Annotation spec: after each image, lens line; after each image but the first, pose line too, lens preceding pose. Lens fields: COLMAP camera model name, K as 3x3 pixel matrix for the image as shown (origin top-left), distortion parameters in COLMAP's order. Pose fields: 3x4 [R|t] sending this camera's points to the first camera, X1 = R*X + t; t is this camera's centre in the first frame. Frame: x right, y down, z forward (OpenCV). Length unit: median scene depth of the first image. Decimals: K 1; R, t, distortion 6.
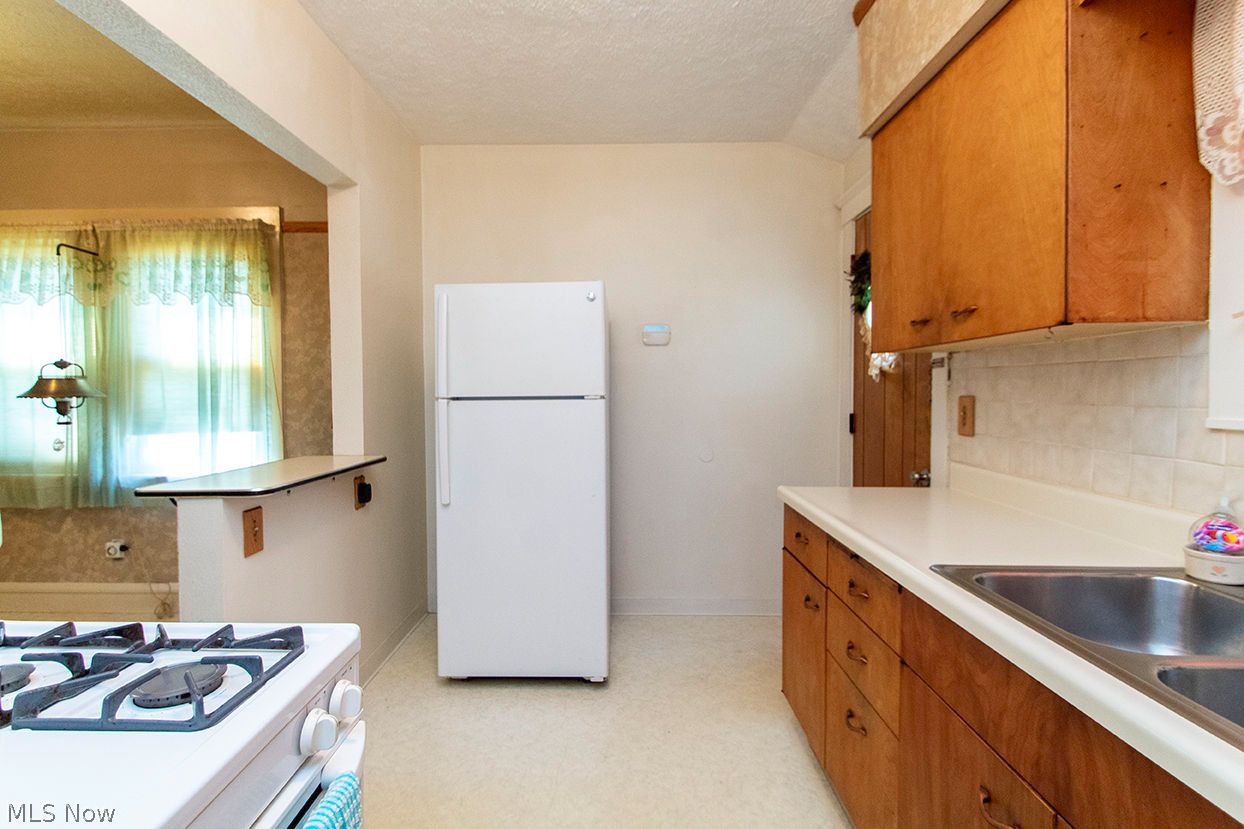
lens RADIAL K [[629.5, 0, 622.0], [0, 629.5, 414.5], [0, 0, 1]] dist [0.003408, 0.000569]
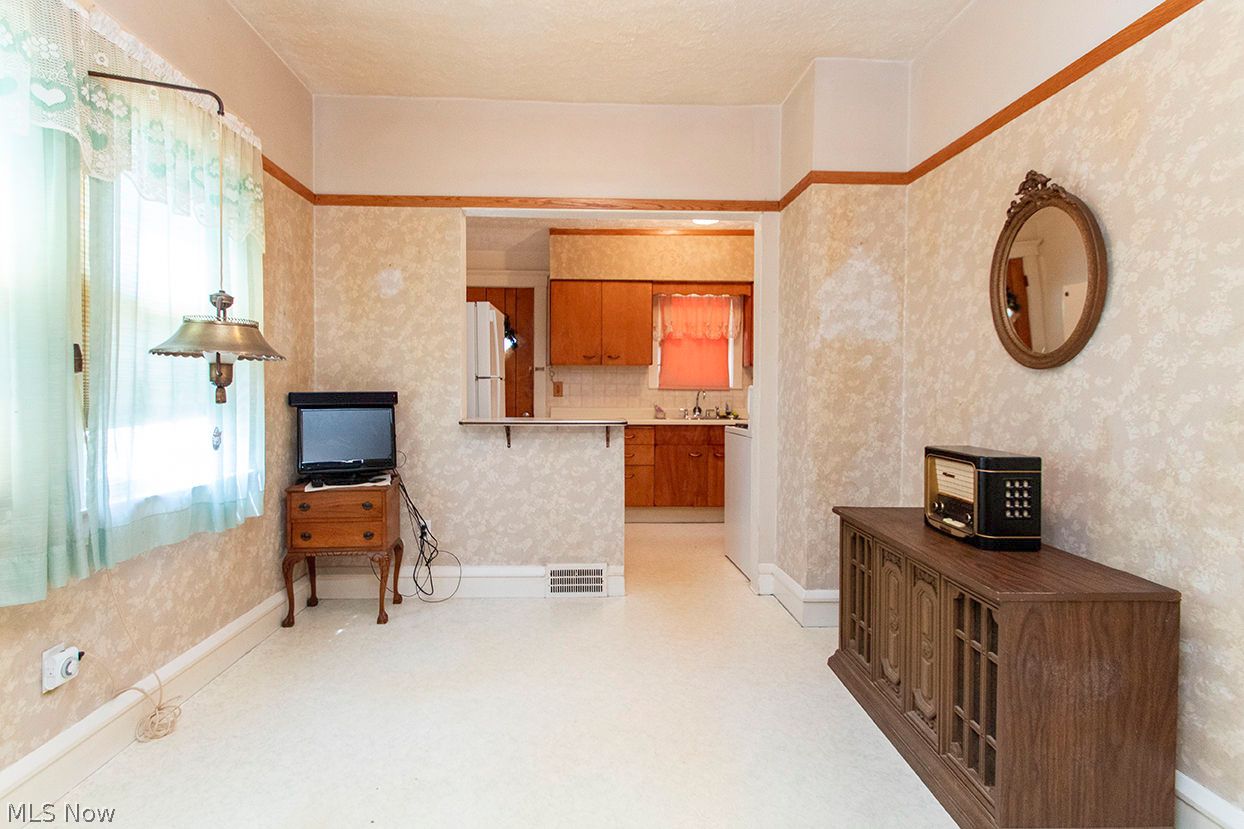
lens RADIAL K [[626.3, 0, 619.5], [0, 626.3, 383.1], [0, 0, 1]] dist [0.000103, 0.000092]
pose [[-0.092829, 0.018431, 0.995511, -2.498341], [0.032441, 0.999354, -0.015477, 0.030725], [-0.995153, 0.030859, -0.093367, 1.123982]]
